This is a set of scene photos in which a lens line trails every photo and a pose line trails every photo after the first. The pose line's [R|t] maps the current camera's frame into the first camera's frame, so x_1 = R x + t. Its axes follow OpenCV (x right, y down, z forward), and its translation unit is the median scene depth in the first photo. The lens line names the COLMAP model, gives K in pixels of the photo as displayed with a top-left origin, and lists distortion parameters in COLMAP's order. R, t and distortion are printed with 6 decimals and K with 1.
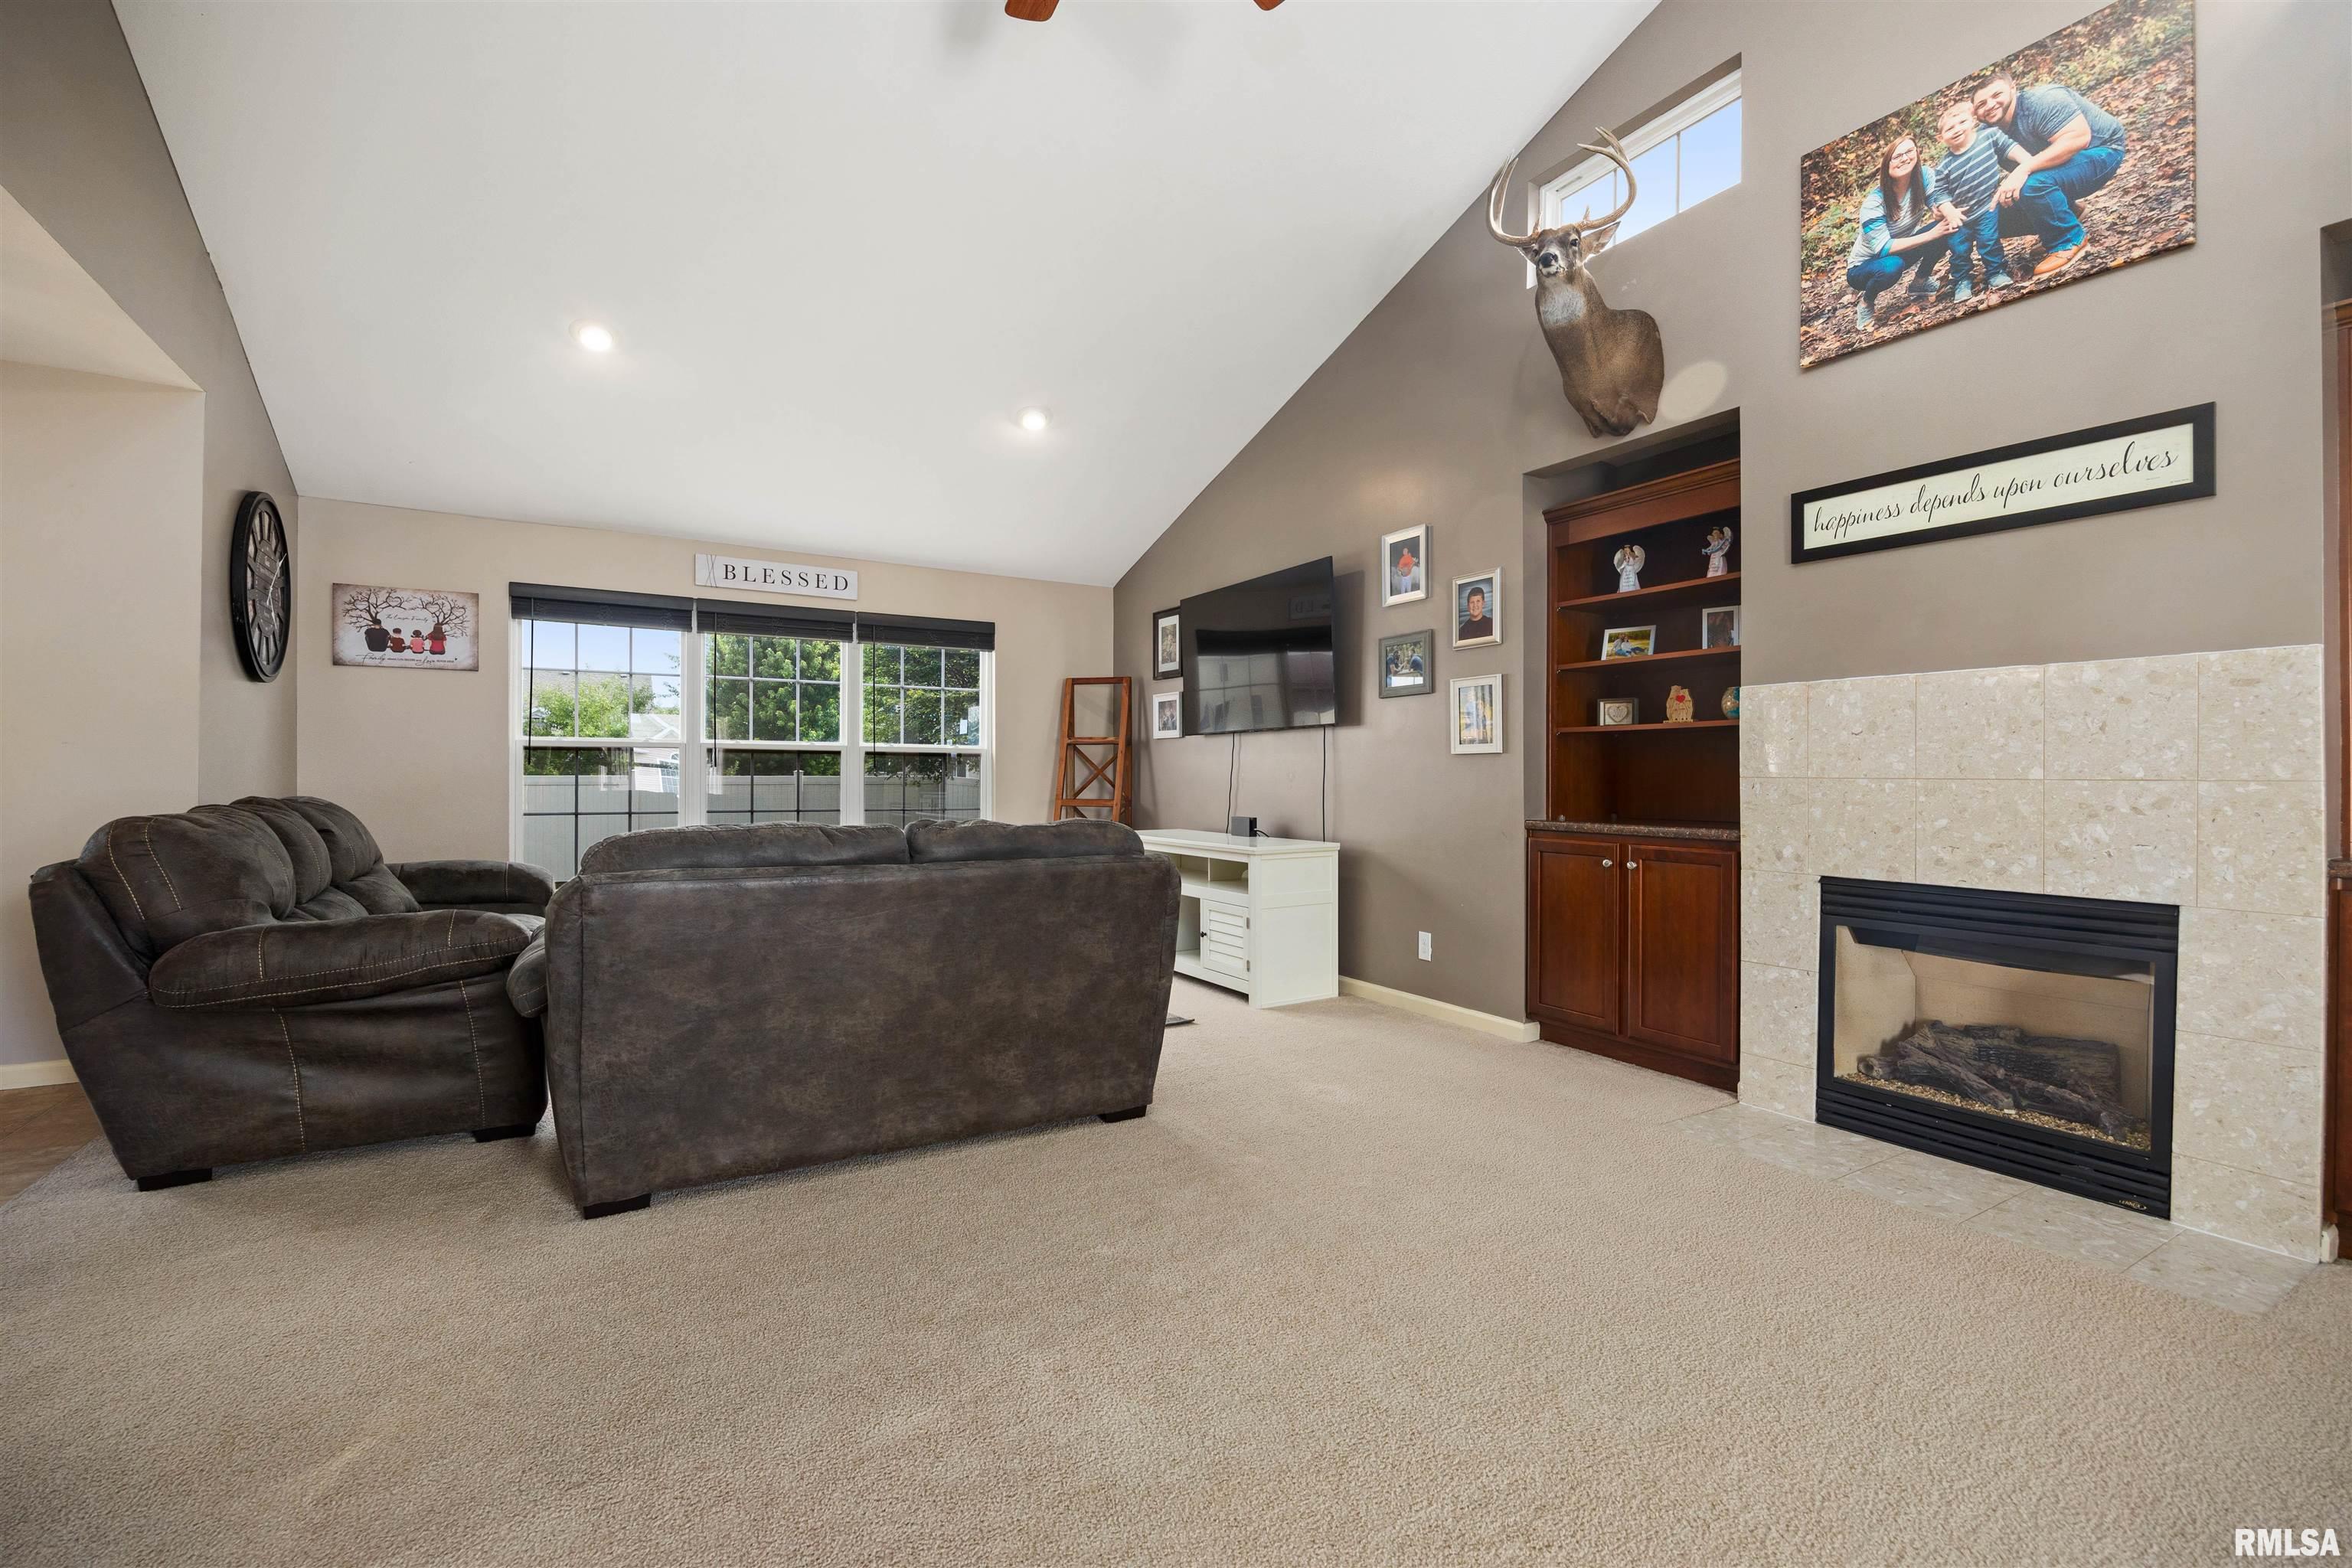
lens RADIAL K [[1019.5, 0, 1181.5], [0, 1019.5, 783.6], [0, 0, 1]] dist [-0.001132, 0.000398]
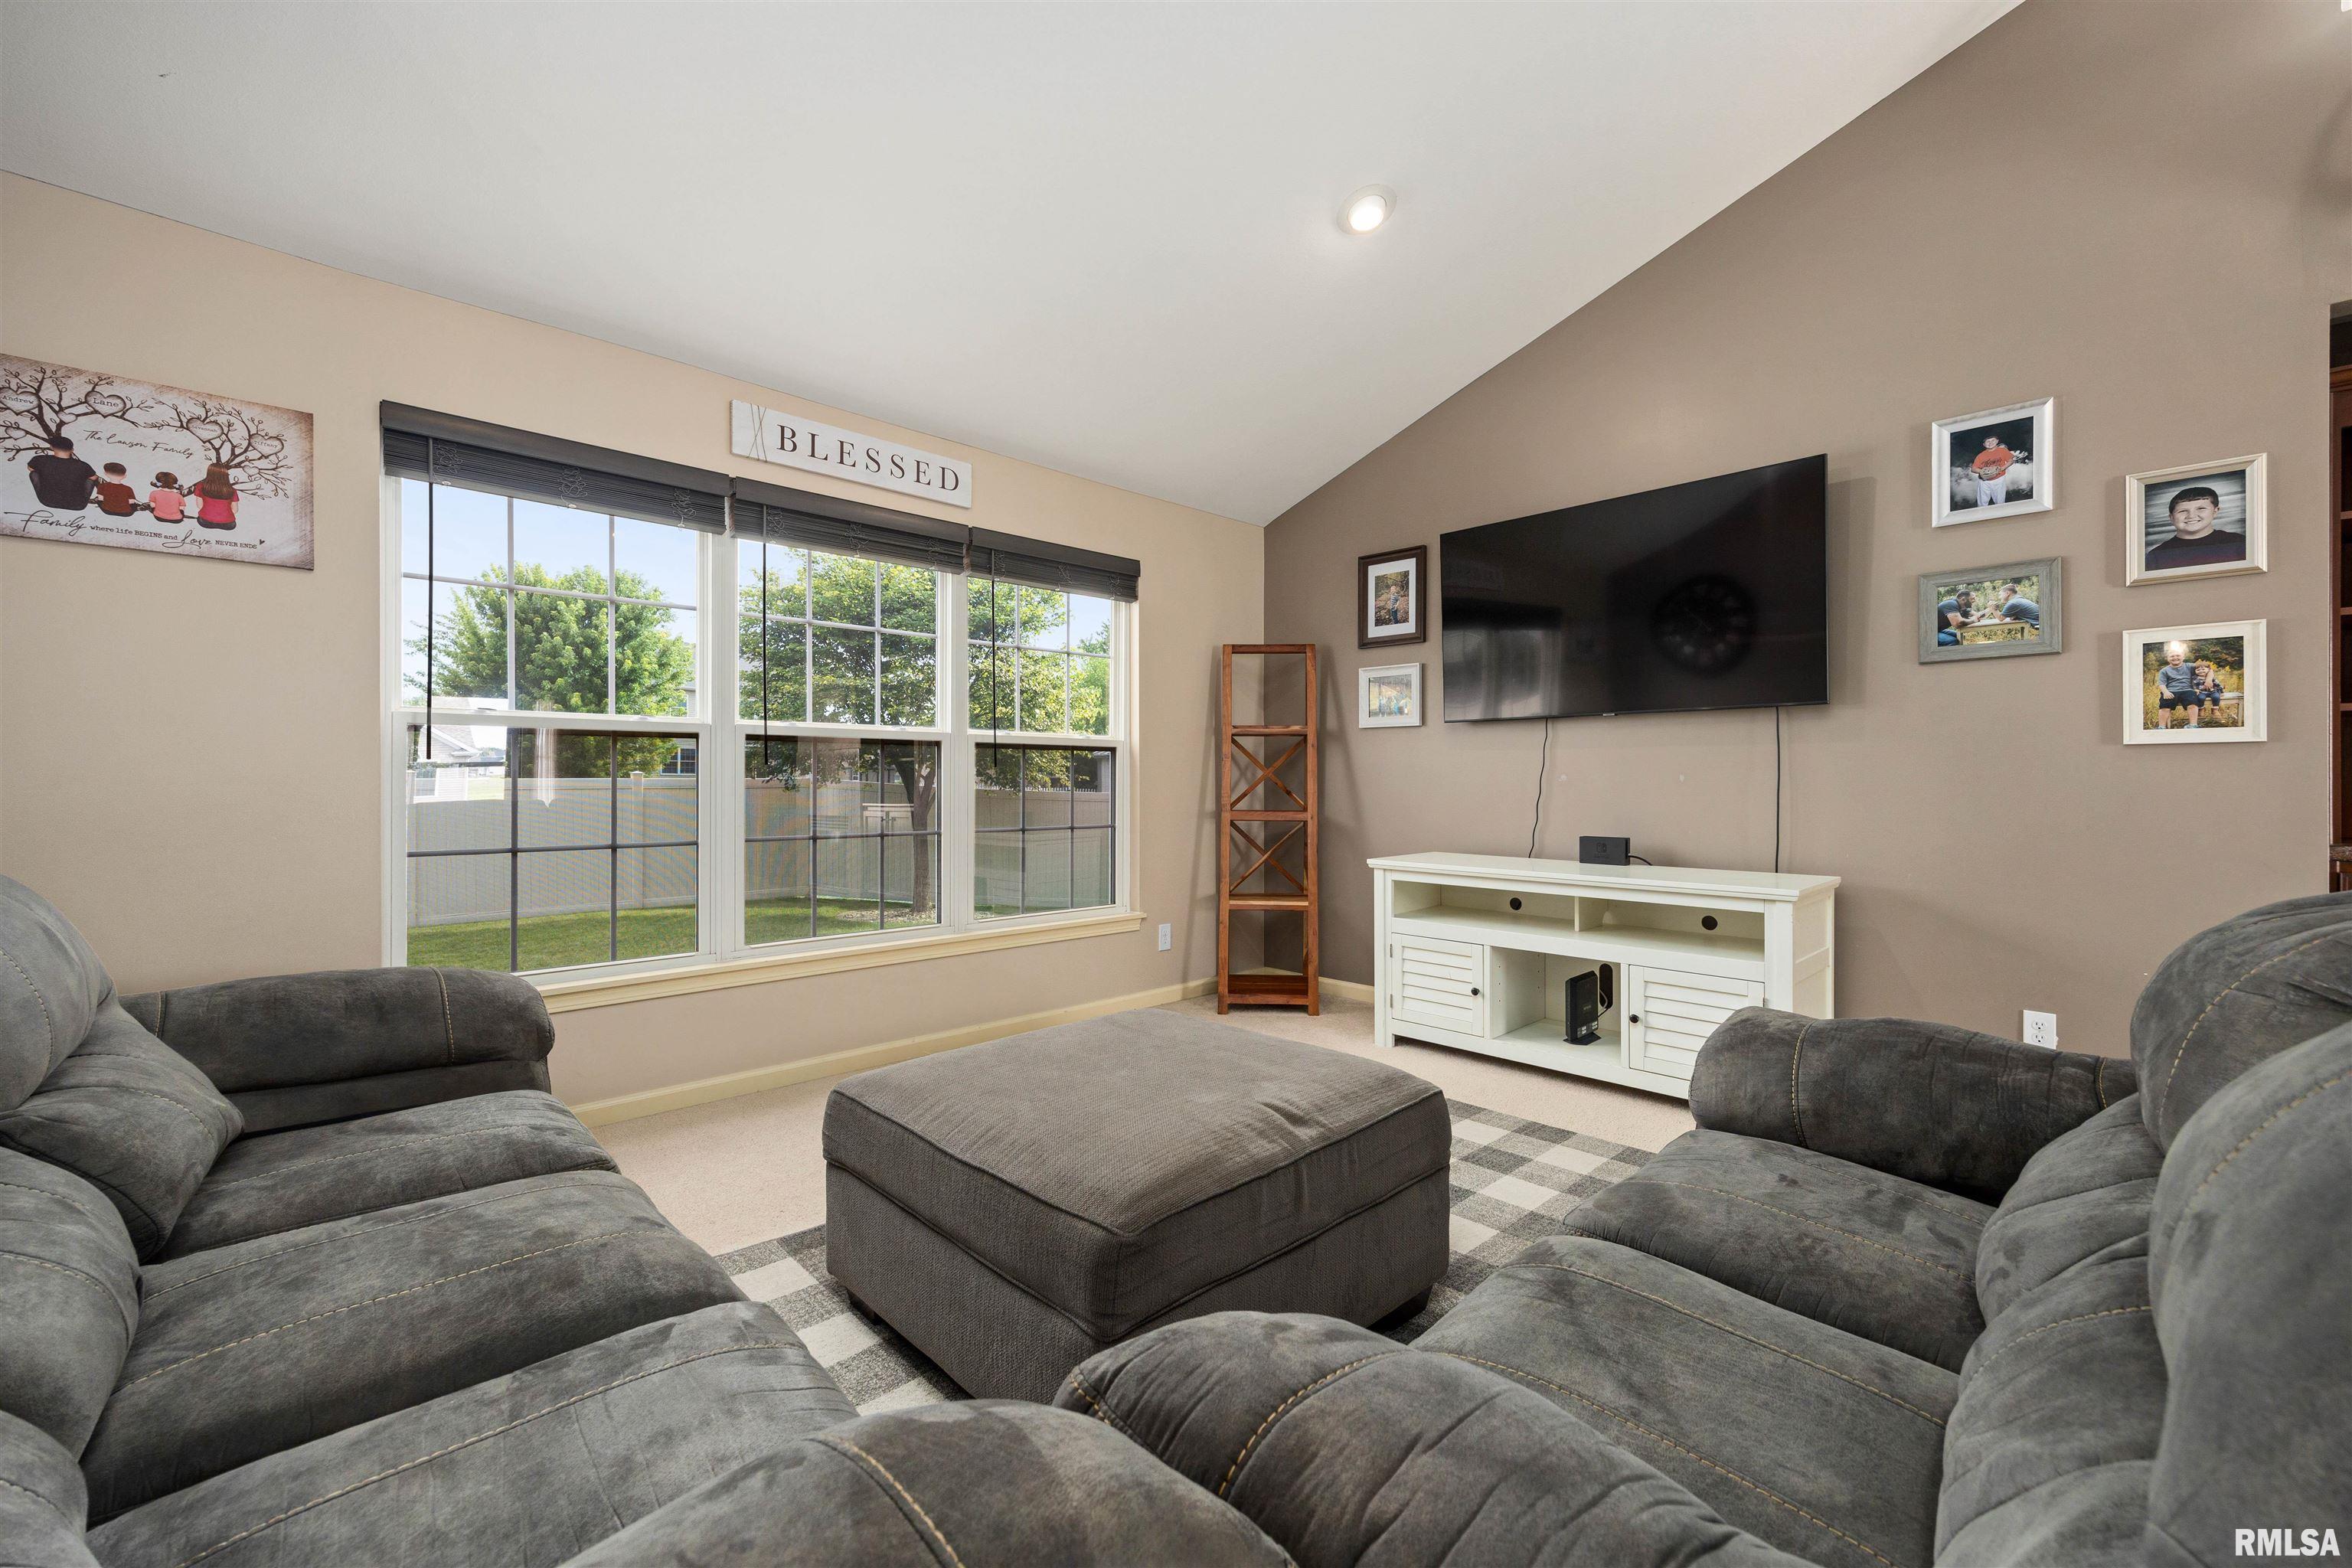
lens RADIAL K [[938.4, 0, 1172.5], [0, 938.4, 781.9], [0, 0, 1]] dist [0.008612, -0.001303]
pose [[0.972381, -0.003532, 0.233373, -0.392100], [0.003753, 0.999993, -0.000503, -0.005666], [-0.233370, 0.001365, 0.972387, 0.456496]]
